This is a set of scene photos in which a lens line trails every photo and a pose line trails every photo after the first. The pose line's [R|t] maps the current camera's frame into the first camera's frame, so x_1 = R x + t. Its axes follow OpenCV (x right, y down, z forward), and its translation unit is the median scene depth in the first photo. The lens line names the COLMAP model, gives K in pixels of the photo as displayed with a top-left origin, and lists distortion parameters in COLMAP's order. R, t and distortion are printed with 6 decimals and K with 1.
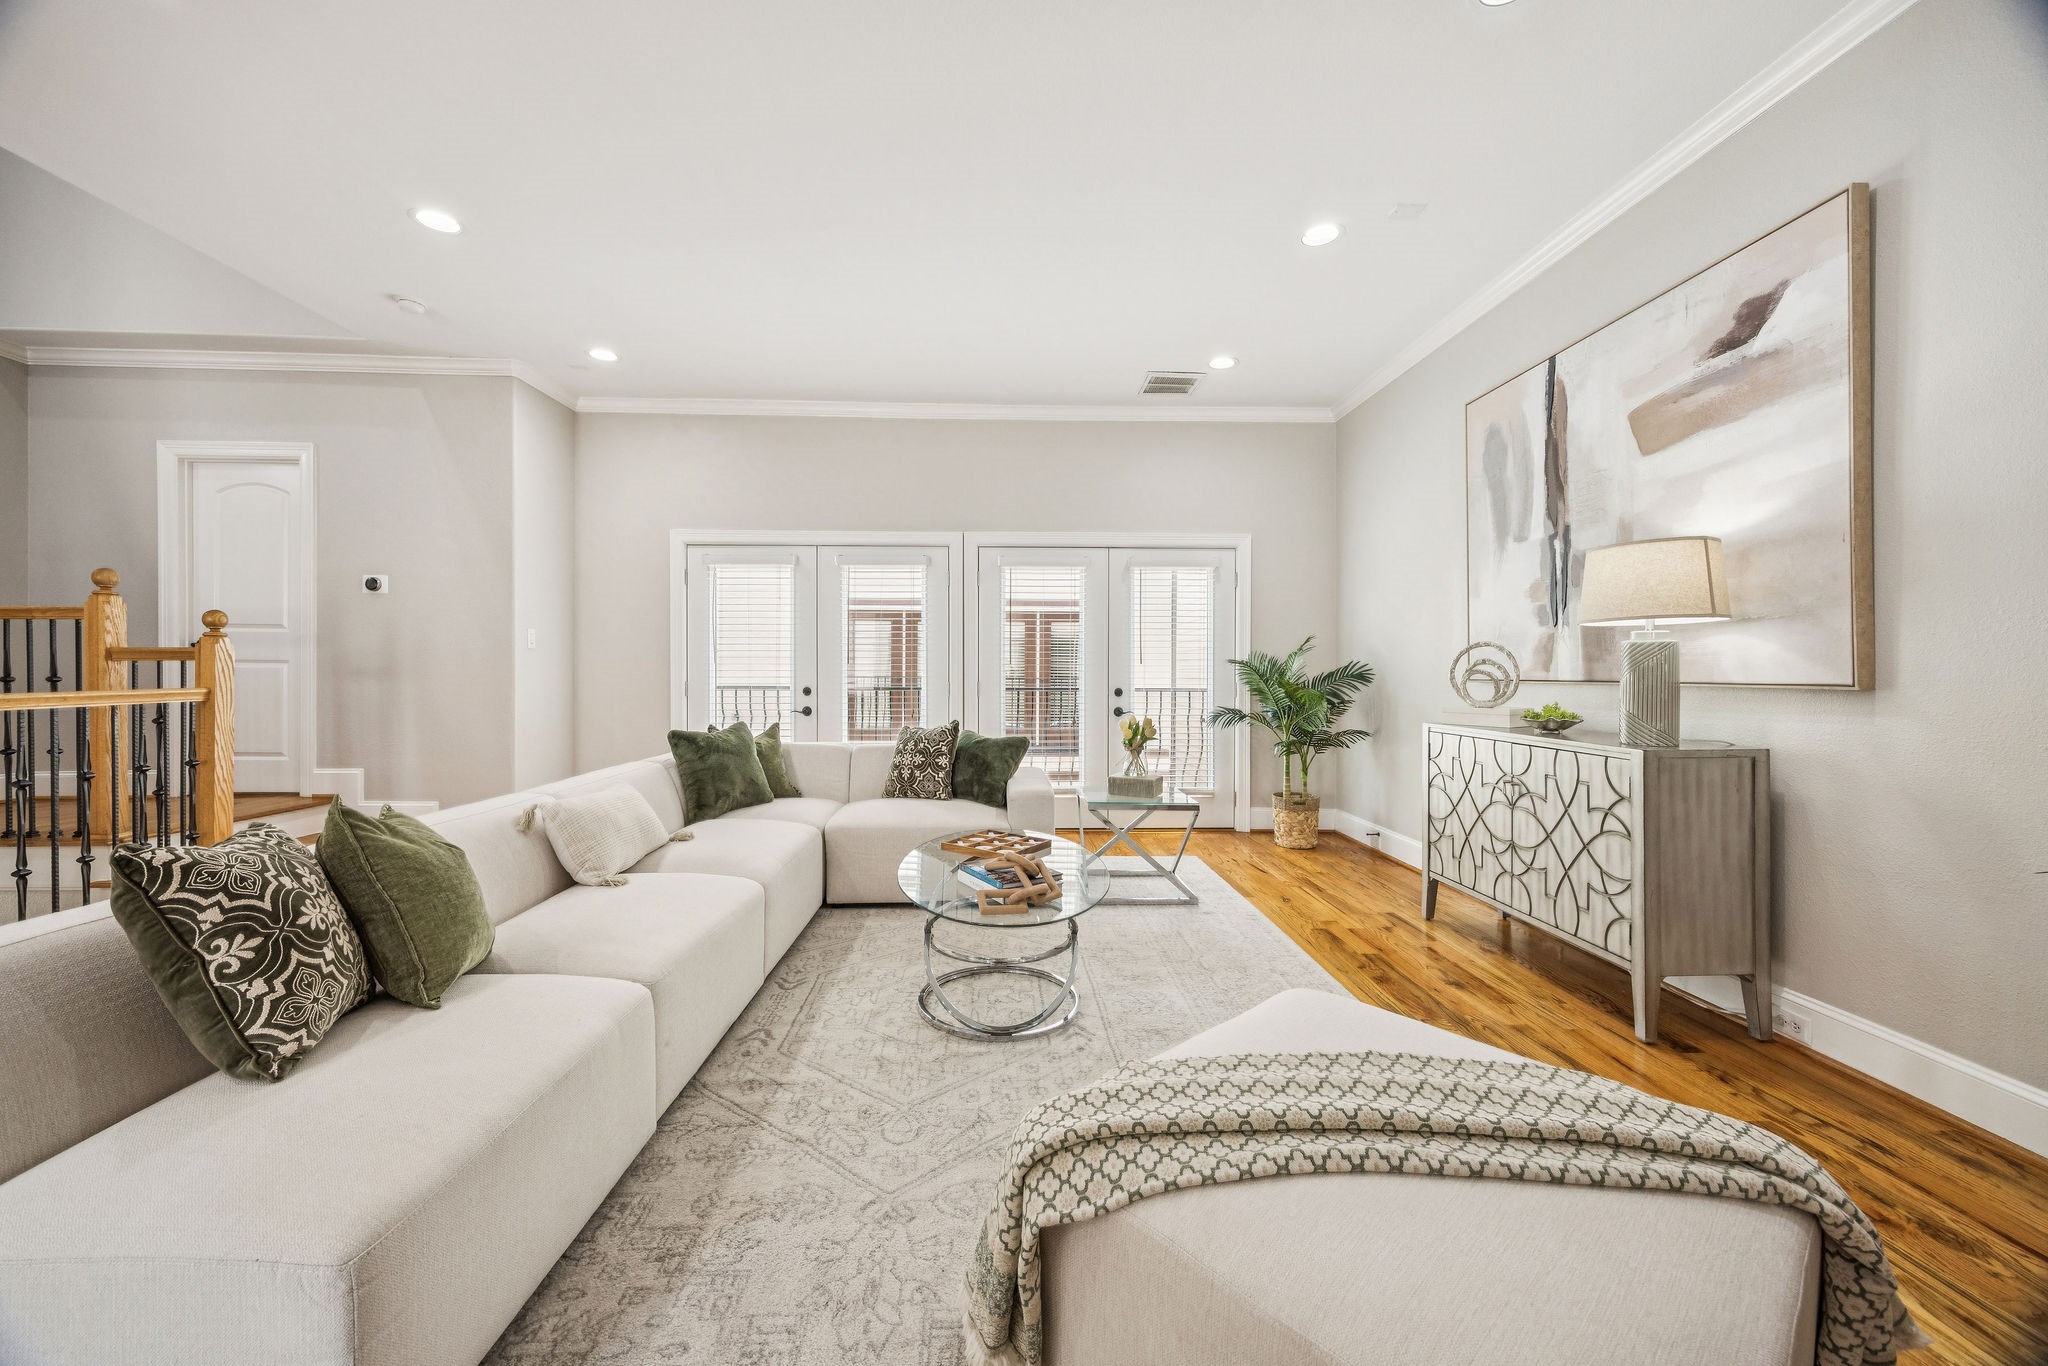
lens RADIAL K [[783.9, 0, 1016.8], [0, 783.9, 675.5], [0, 0, 1]] dist [-0.001404, 0.001731]
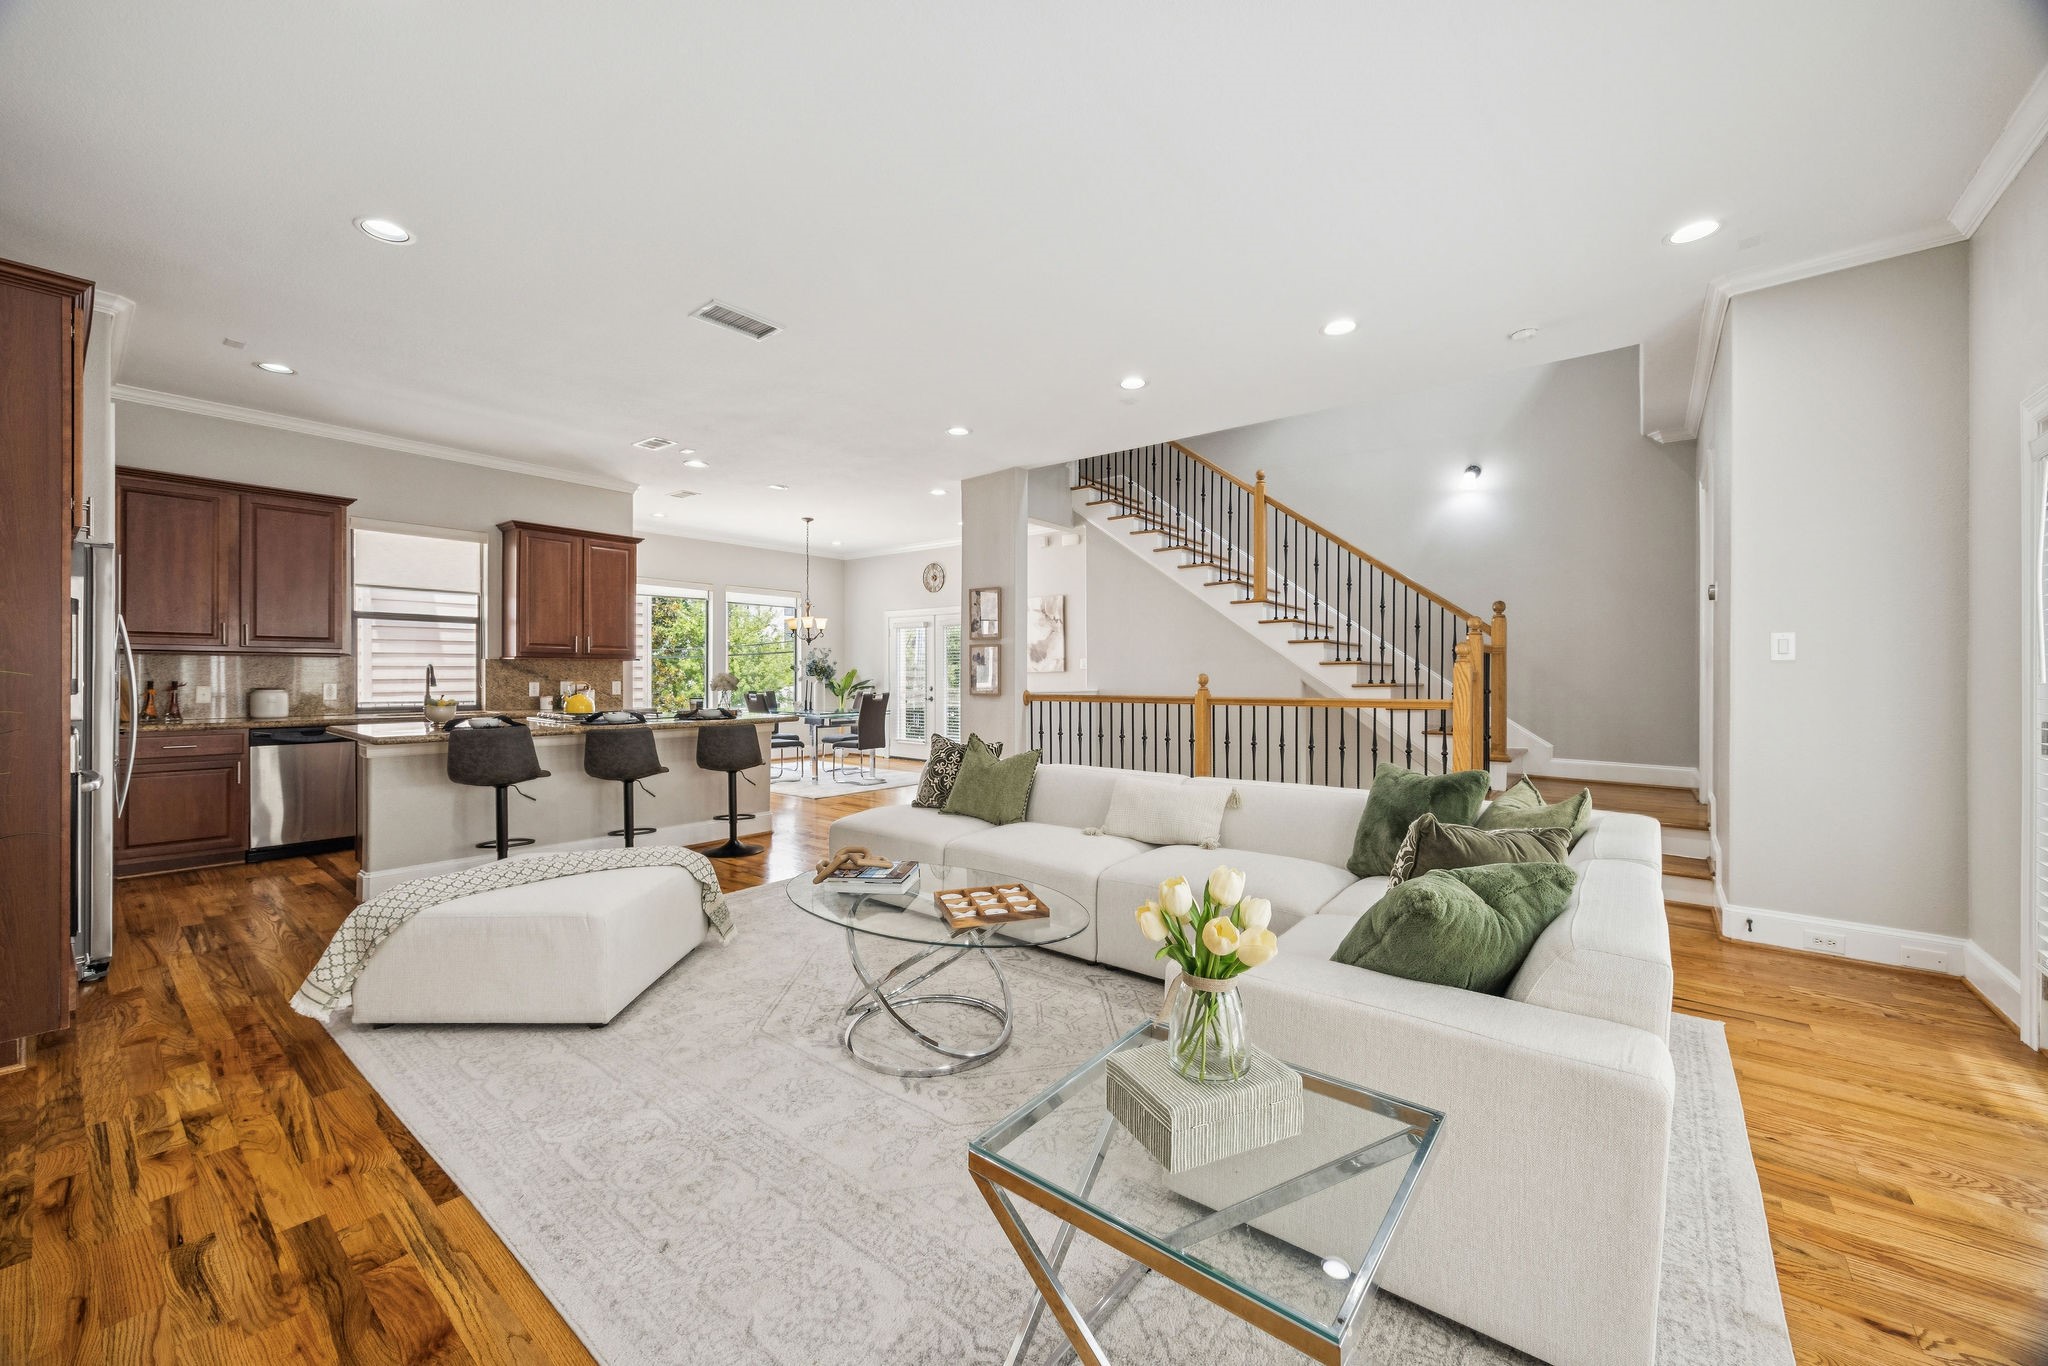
lens RADIAL K [[783.9, 0, 1009.0], [0, 783.9, 677.1], [0, 0, 1]] dist [-0.001404, 0.001731]
pose [[-0.658410, -0.000854, -0.752659, 0.502825], [-0.006570, 0.999968, 0.004613, -0.024262], [0.752631, 0.007983, -0.658394, 1.318349]]
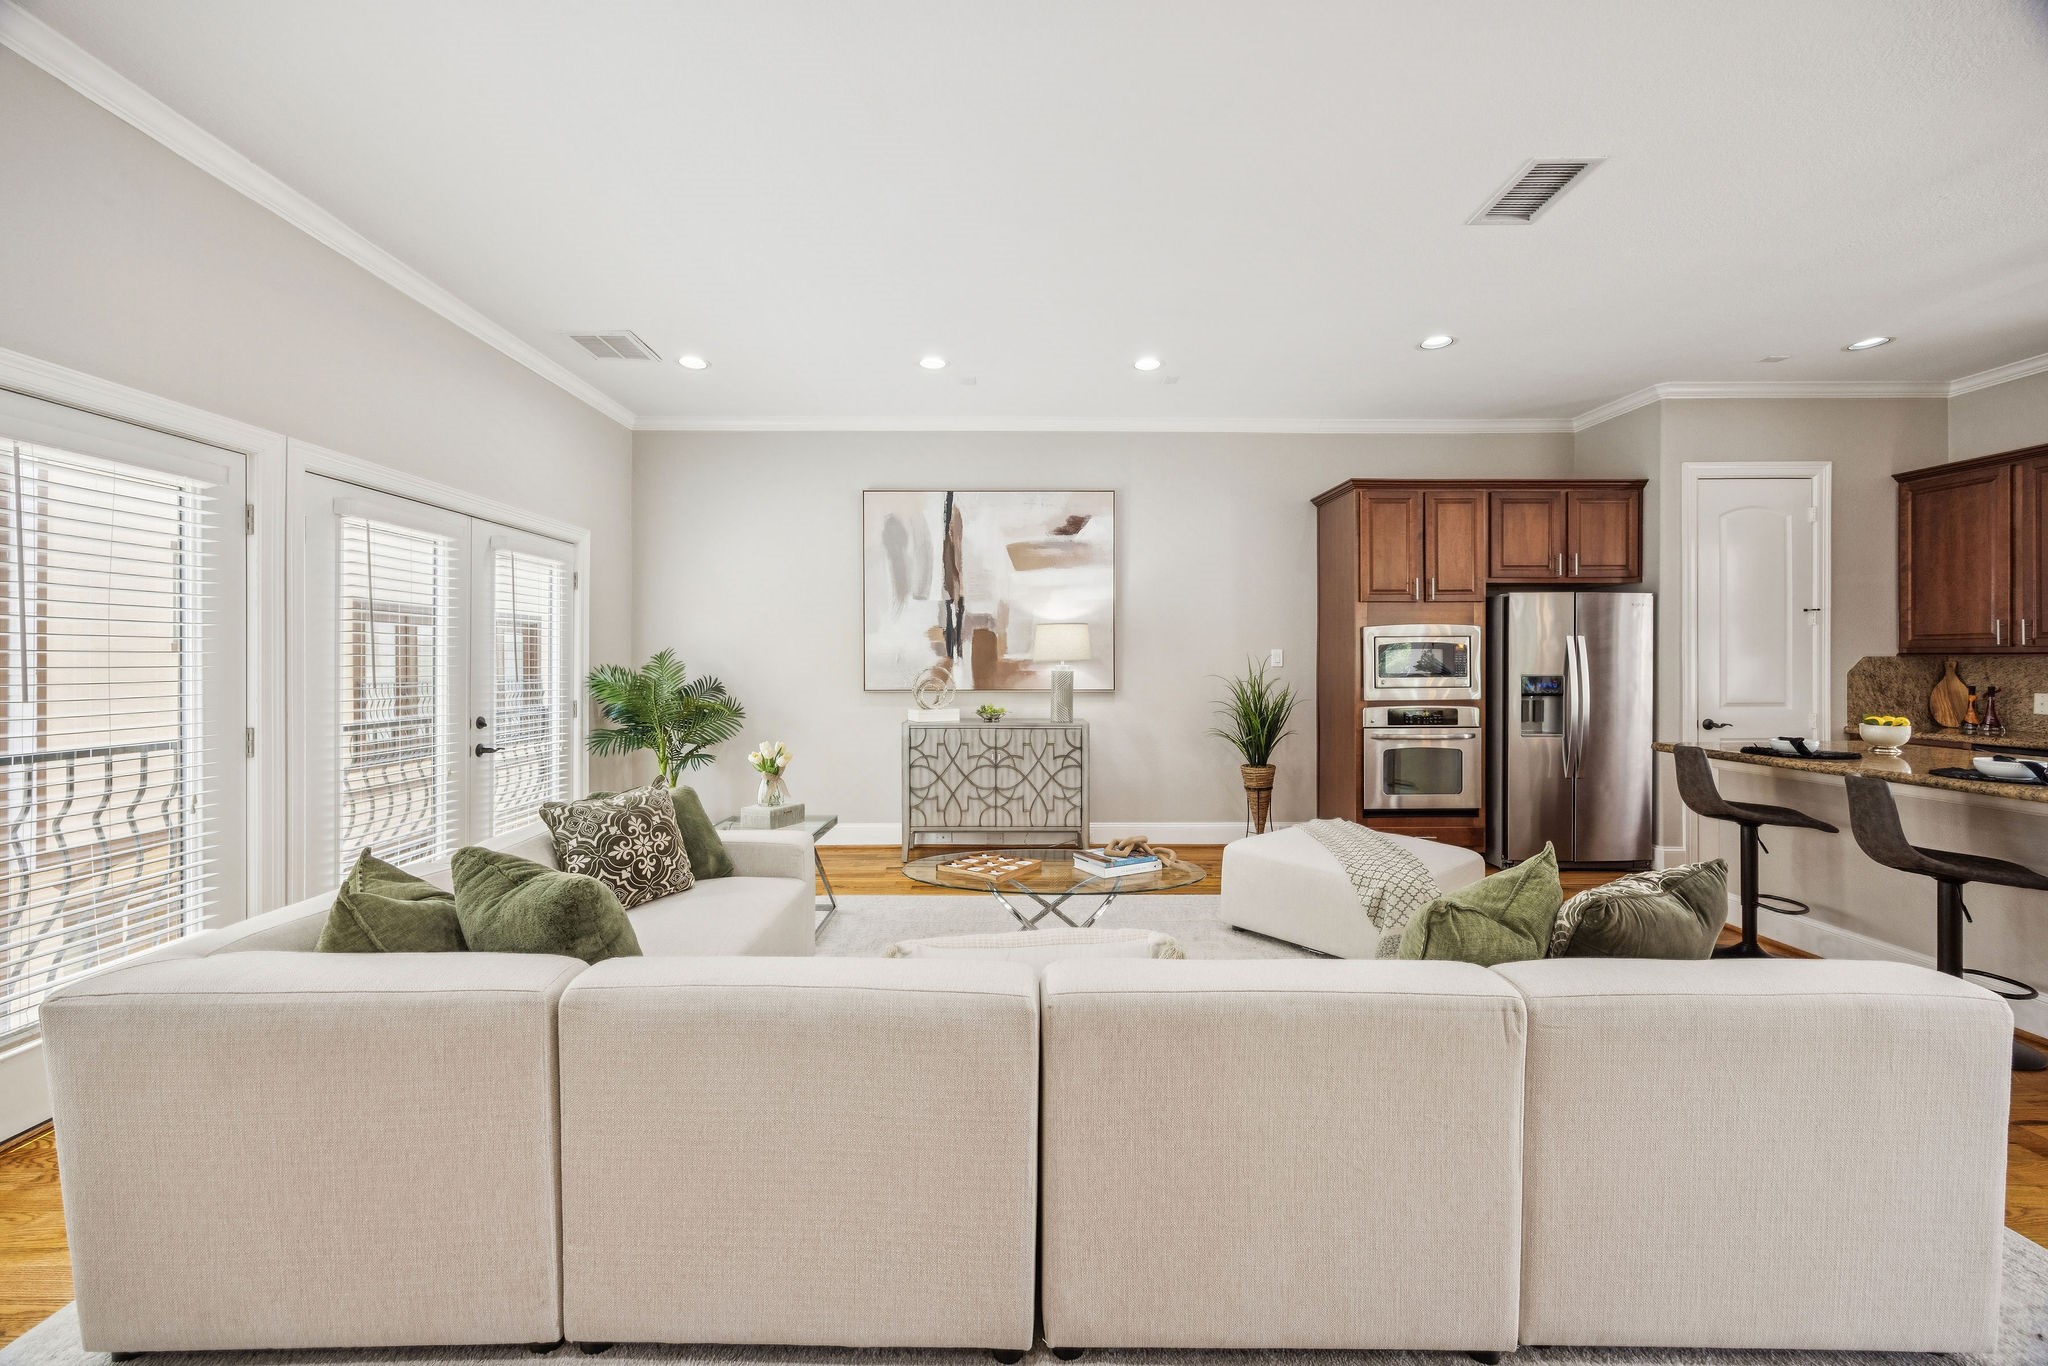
lens RADIAL K [[783.9, 0, 1023.5], [0, 783.9, 662.6], [0, 0, 1]] dist [-0.001404, 0.001731]
pose [[0.017081, -0.001965, 0.999852, -0.907965], [0.004923, 0.999986, 0.001881, -0.050820], [-0.999842, 0.004890, 0.017090, 0.790850]]
